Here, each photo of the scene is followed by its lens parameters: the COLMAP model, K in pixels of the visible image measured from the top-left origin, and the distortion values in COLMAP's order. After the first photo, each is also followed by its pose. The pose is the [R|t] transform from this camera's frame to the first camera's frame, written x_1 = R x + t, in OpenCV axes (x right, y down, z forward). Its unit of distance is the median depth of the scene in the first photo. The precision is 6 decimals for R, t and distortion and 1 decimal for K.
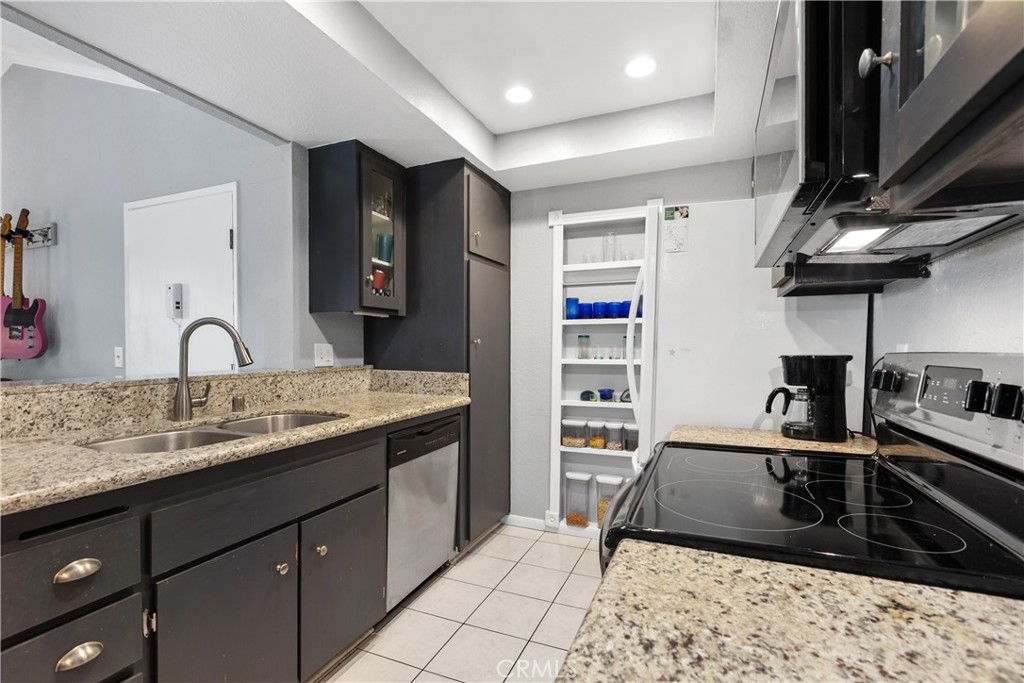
lens RADIAL K [[462.3, 0, 518.2], [0, 462.3, 353.1], [0, 0, 1]] dist [0.002473, -0.000571]
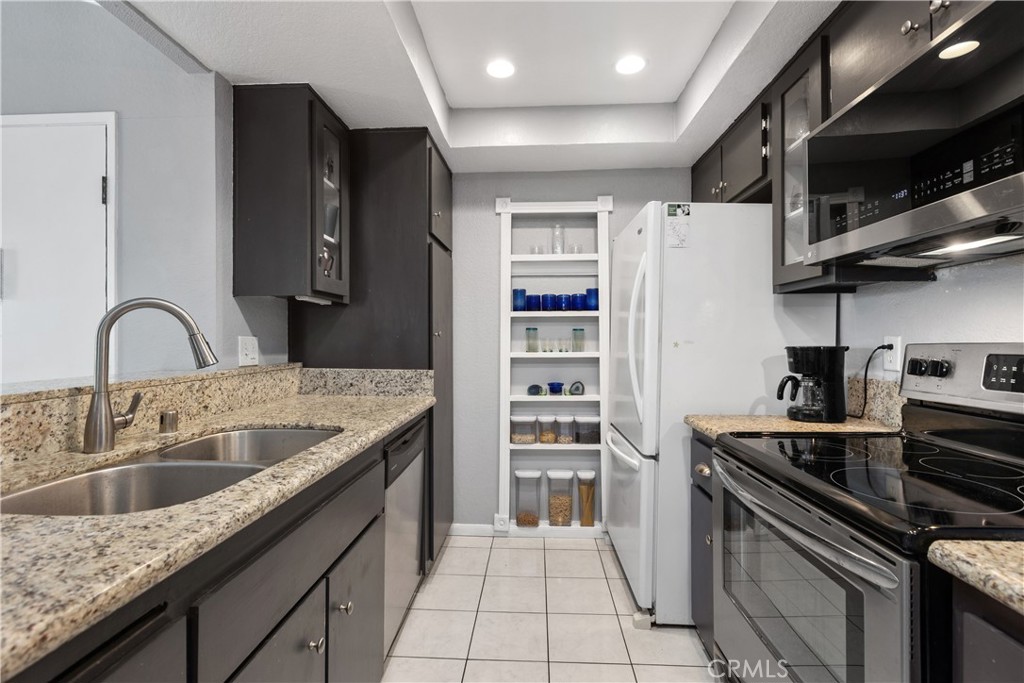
lens RADIAL K [[462.8, 0, 514.6], [0, 462.8, 337.6], [0, 0, 1]] dist [0.001319, -0.001173]
pose [[0.940776, -0.000823, 0.339027, -0.252448], [0.007245, 0.999817, -0.017679, -0.001083], [-0.338950, 0.019088, 0.940611, 0.109587]]
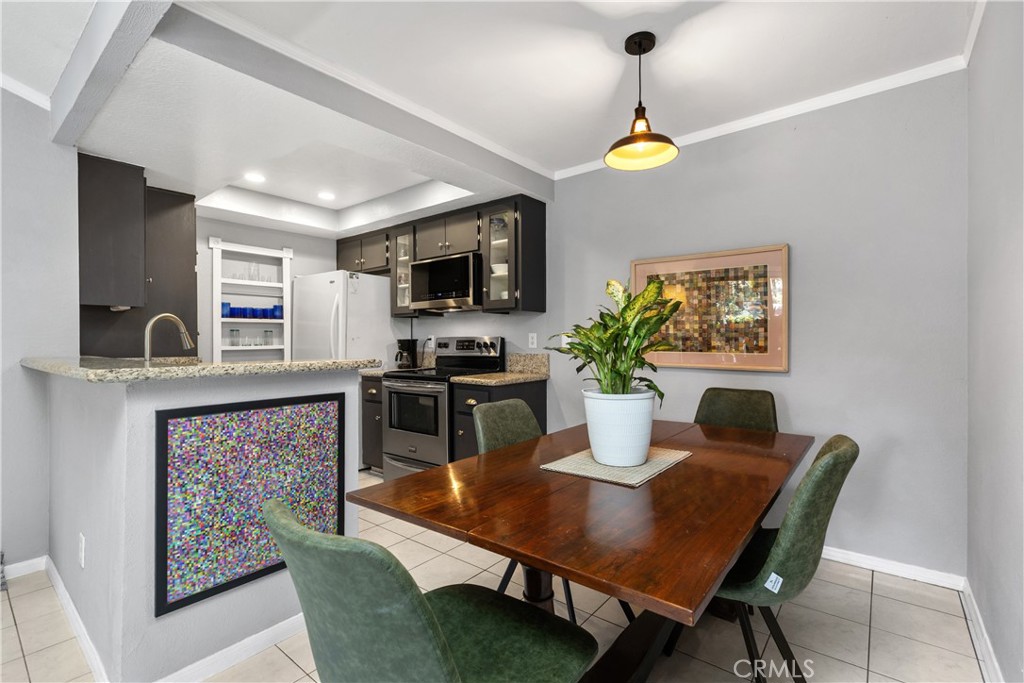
lens RADIAL K [[456.4, 0, 515.1], [0, 456.4, 339.9], [0, 0, 1]] dist [0.001918, 0.000297]
pose [[0.277717, -0.003801, 0.960655, -1.092536], [0.021318, 0.999770, -0.002207, 0.016733], [-0.960426, 0.021093, 0.277735, -0.240180]]
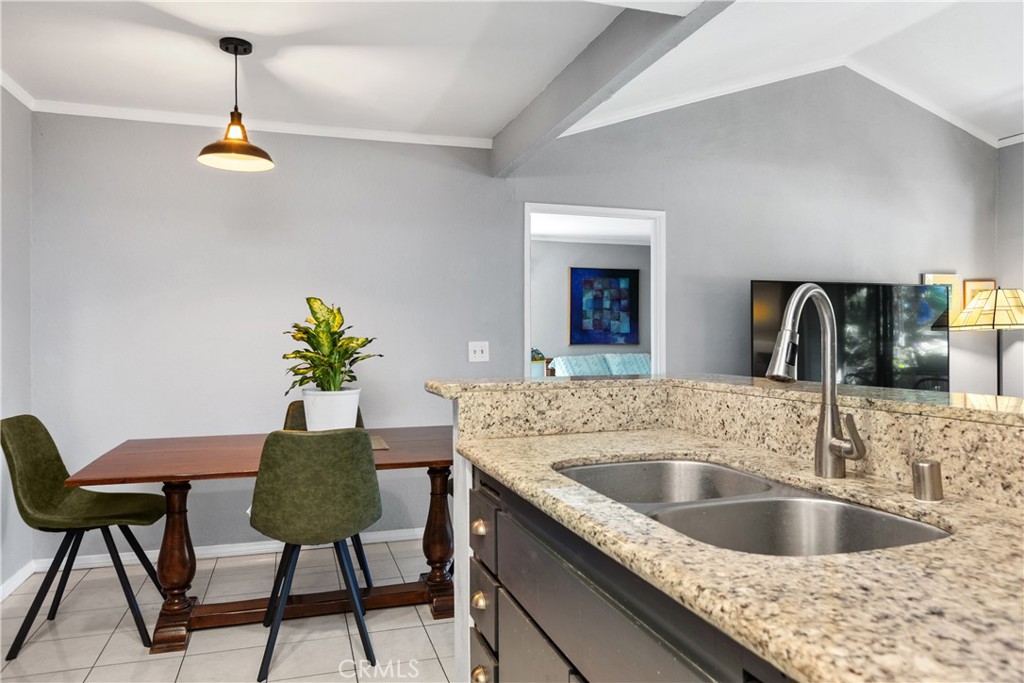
lens RADIAL K [[698.2, 0, 516.7], [0, 698.2, 340.5], [0, 0, 1]] dist [-0.001280, -0.001425]
pose [[-0.760445, 0.001198, -0.649402, 0.054980], [-0.009186, 0.999878, 0.012601, -0.013338], [0.649338, 0.015548, -0.760341, 0.896469]]
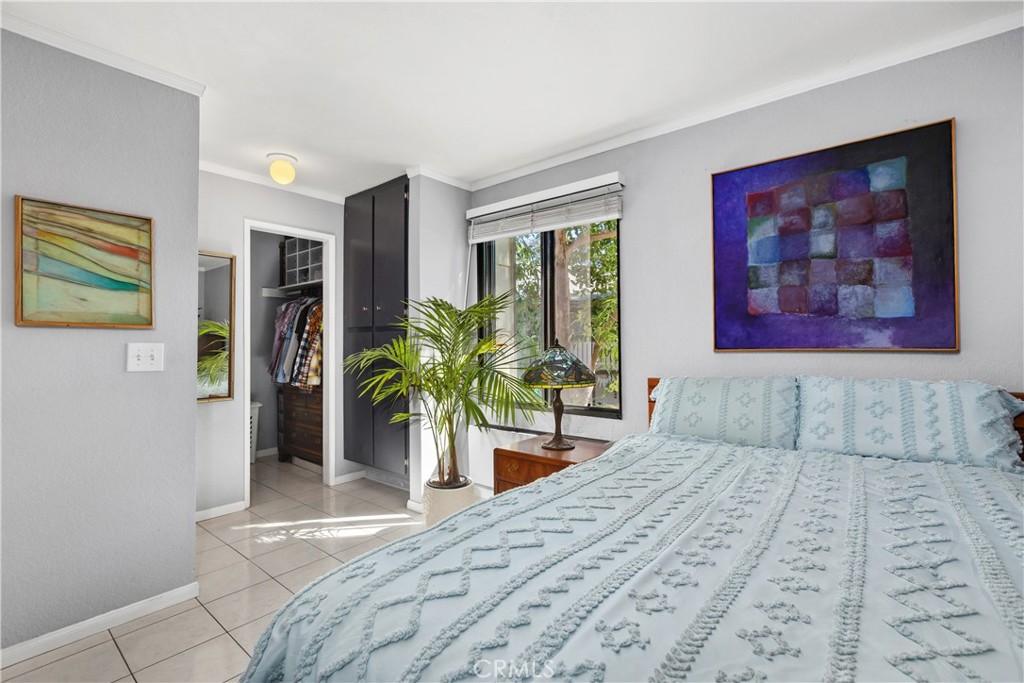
lens RADIAL K [[462.8, 0, 514.6], [0, 462.8, 337.6], [0, 0, 1]] dist [0.001319, -0.001173]
pose [[-0.955604, 0.007215, 0.294566, -2.105141], [0.009711, 0.999928, 0.007012, 0.008848], [-0.294494, 0.009561, -0.955605, -0.373509]]
